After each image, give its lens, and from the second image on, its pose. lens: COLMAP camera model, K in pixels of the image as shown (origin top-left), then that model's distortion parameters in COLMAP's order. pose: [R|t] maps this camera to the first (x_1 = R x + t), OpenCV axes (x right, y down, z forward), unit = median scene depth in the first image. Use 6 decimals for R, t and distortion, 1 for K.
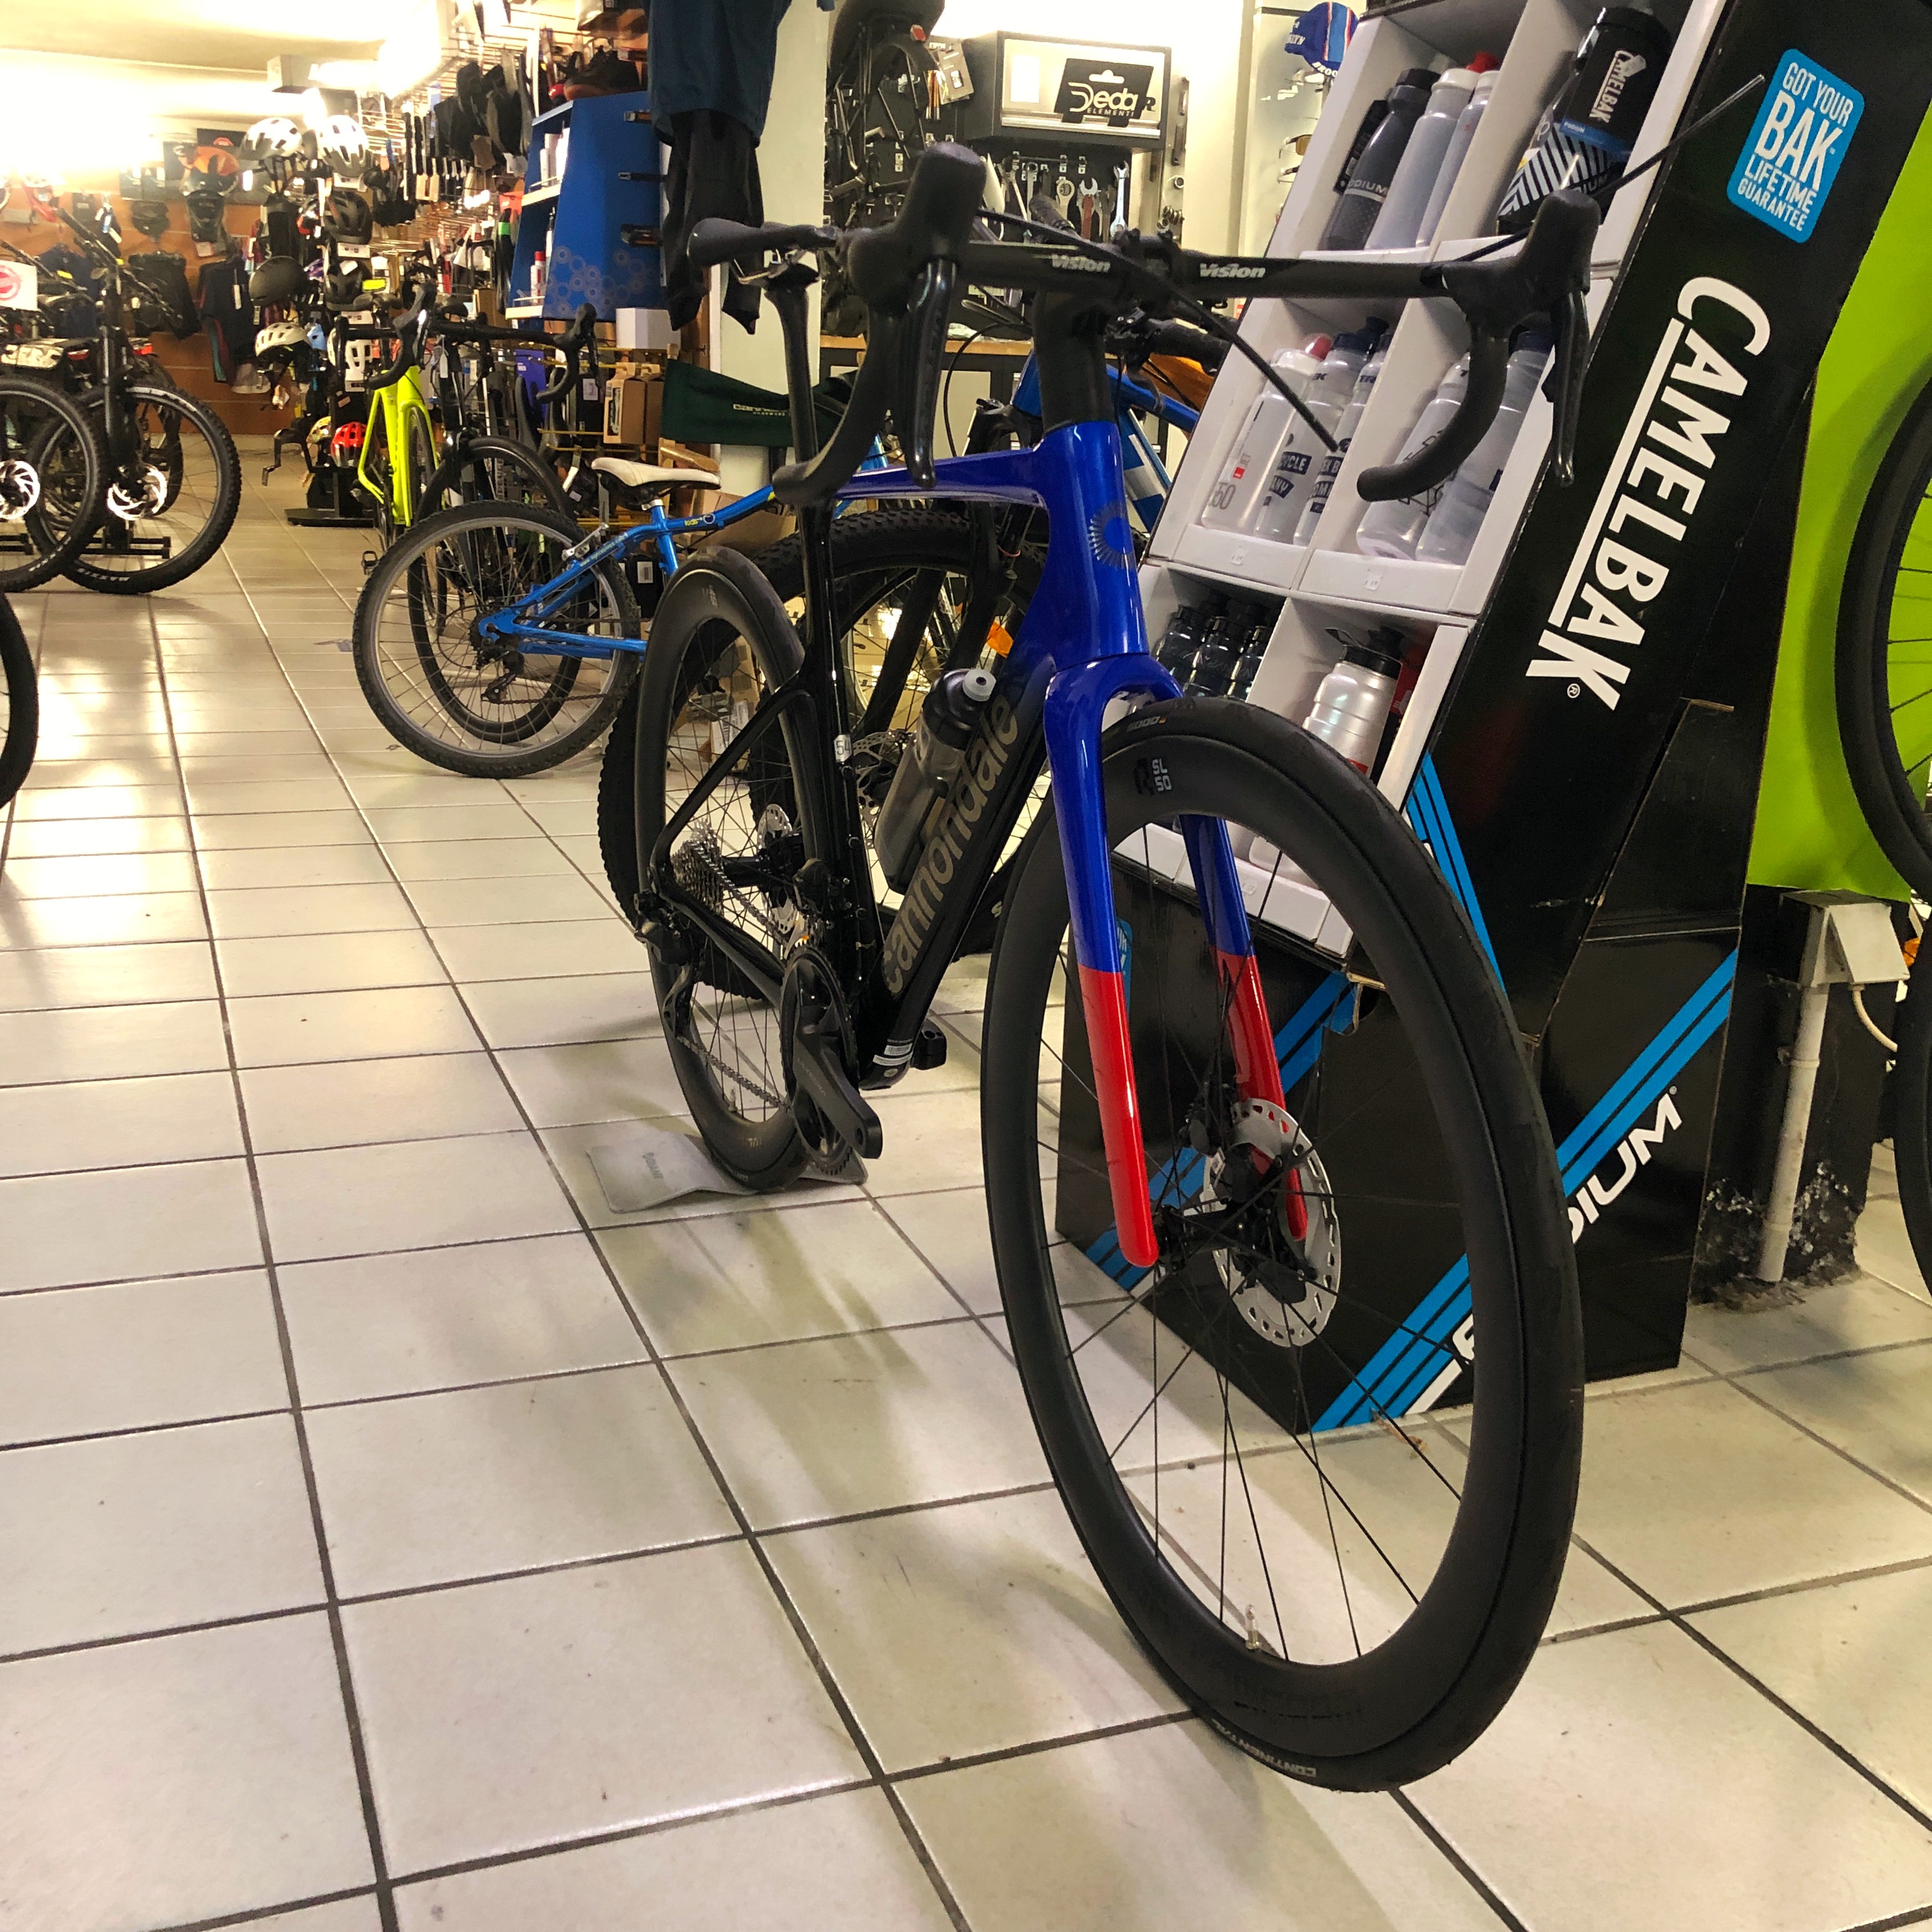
lens RADIAL K [[2074.9, 0, 966.0], [0, 2074.9, 966.0], [0, 0, 1]] dist [-0.030641, 0.051811]
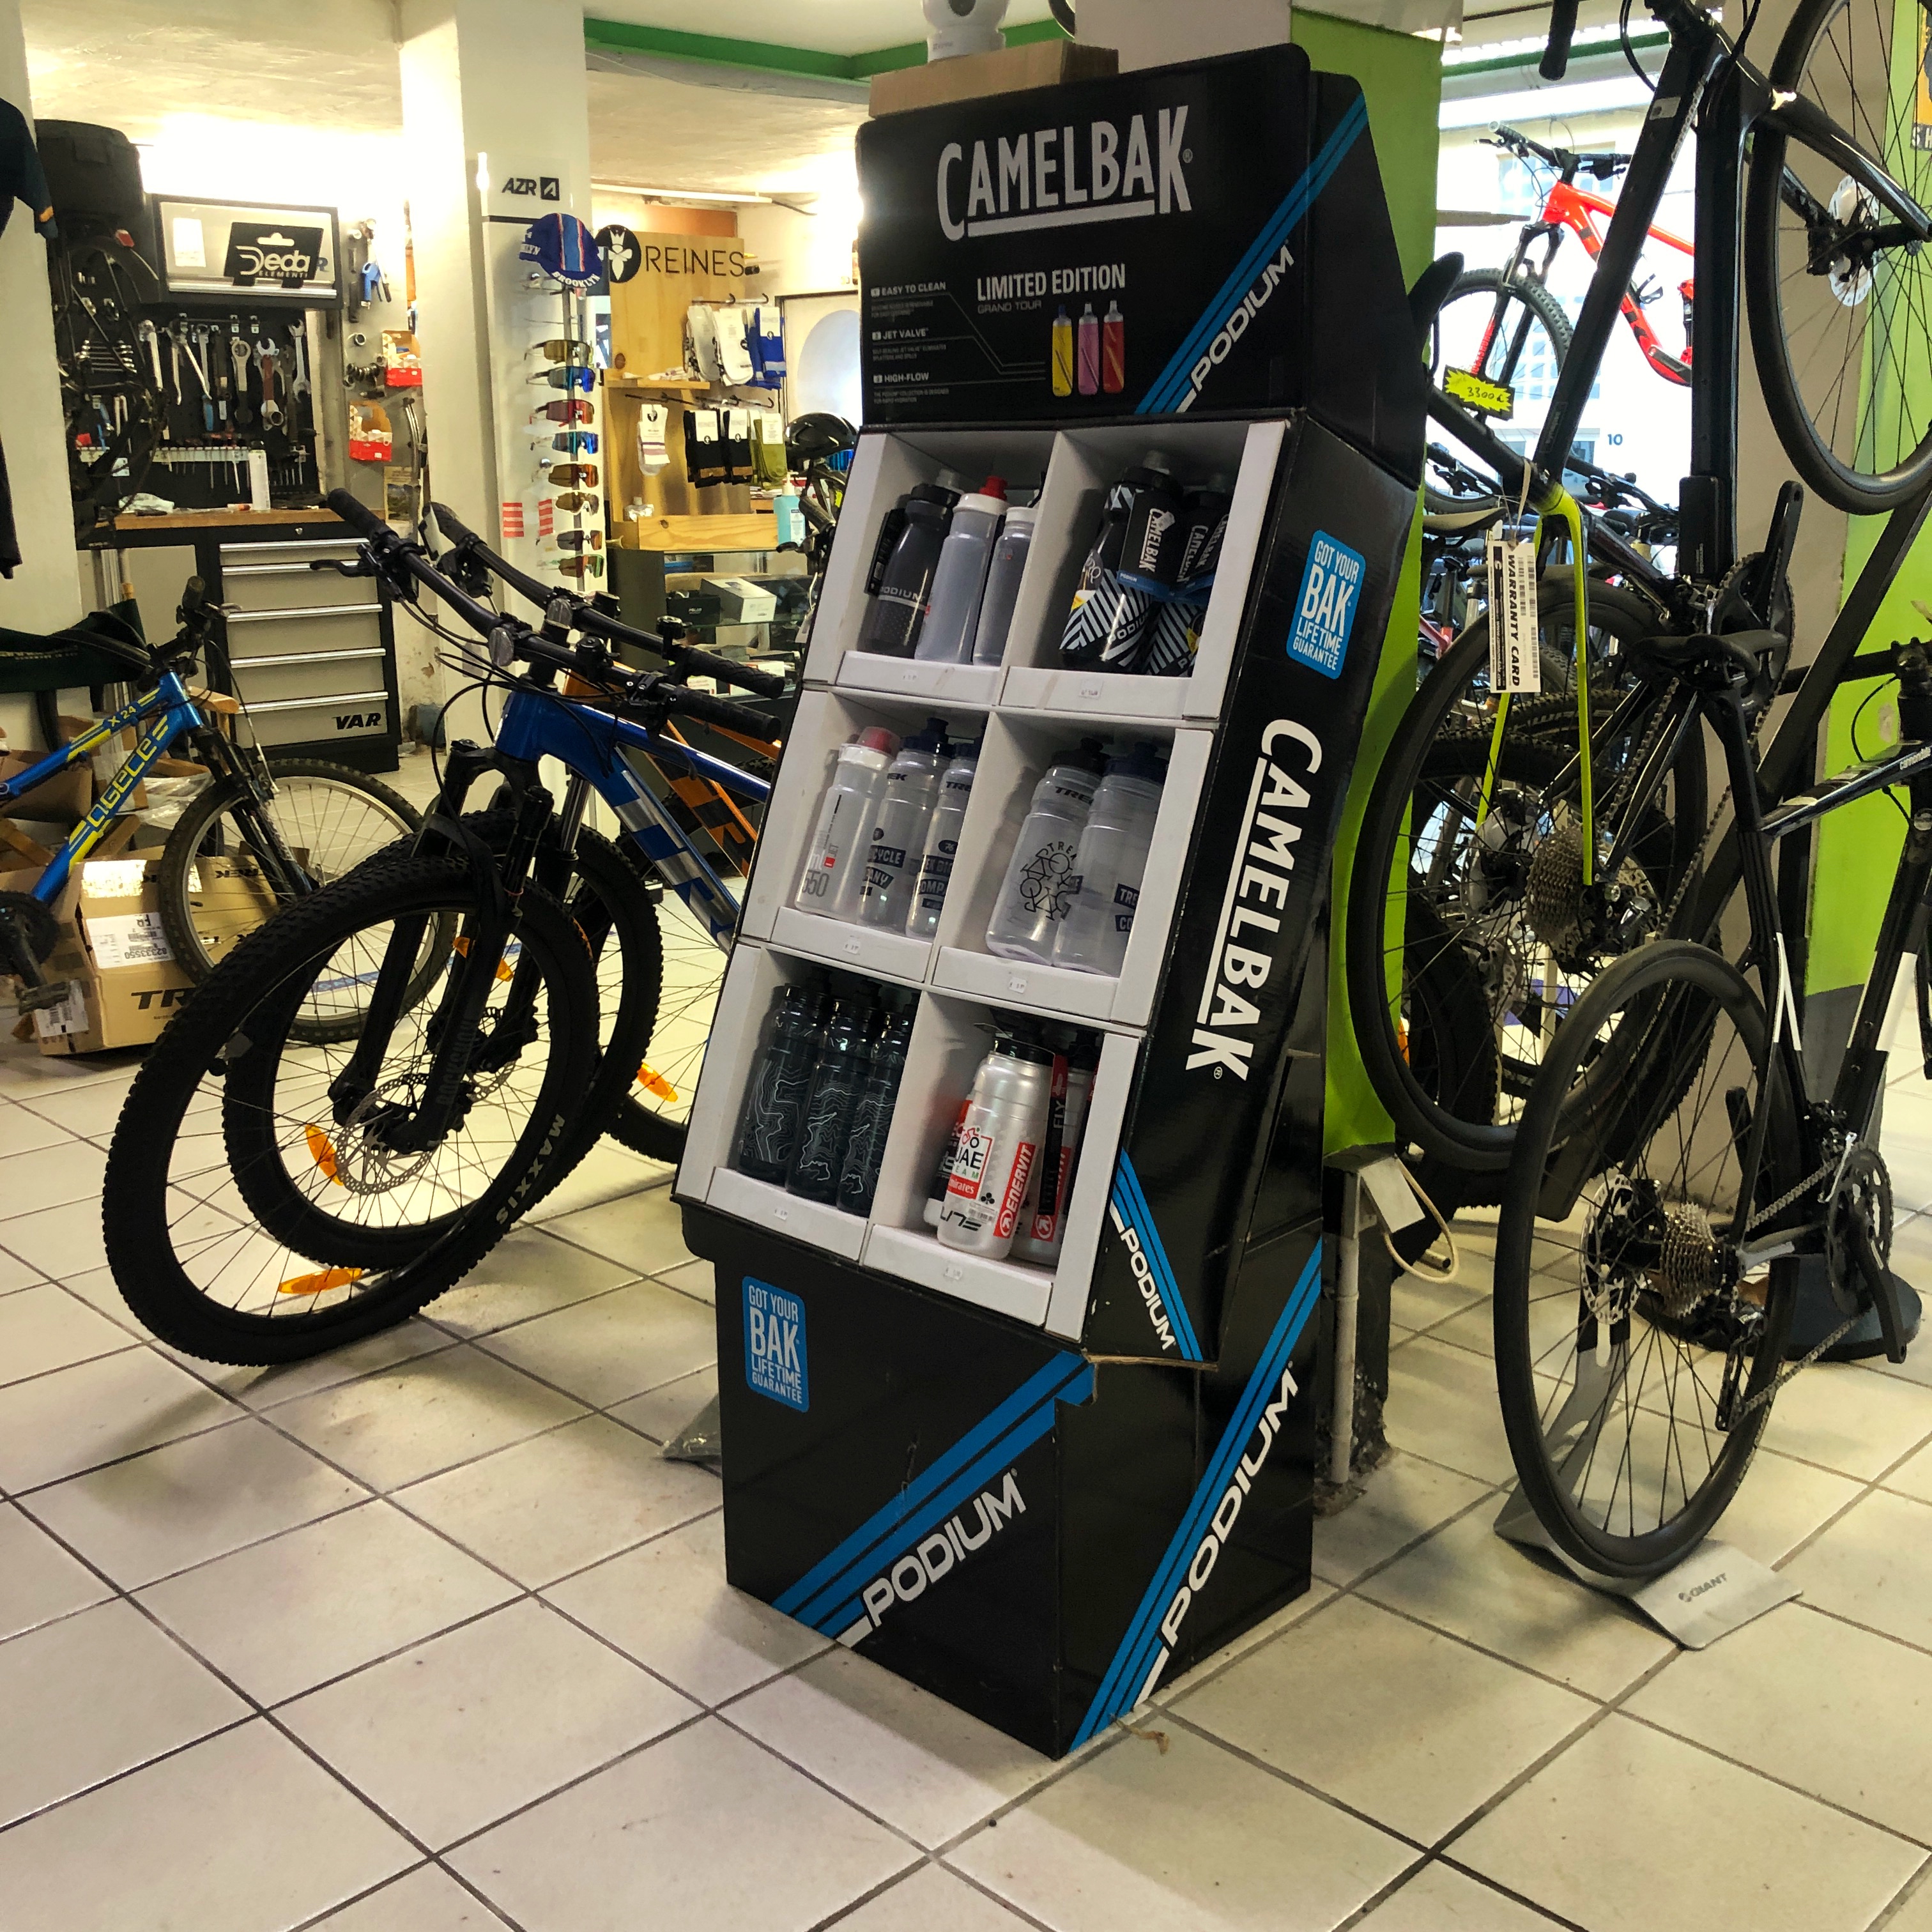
lens RADIAL K [[2043.9, 0, 966.0], [0, 2043.9, 966.0], [0, 0, 1]] dist [0.130380, -0.381770]
pose [[0.915261, -0.135423, 0.379418, -0.249738], [0.147873, 0.988999, -0.003712, -0.196963], [-0.374742, 0.059503, 0.925218, -0.015535]]
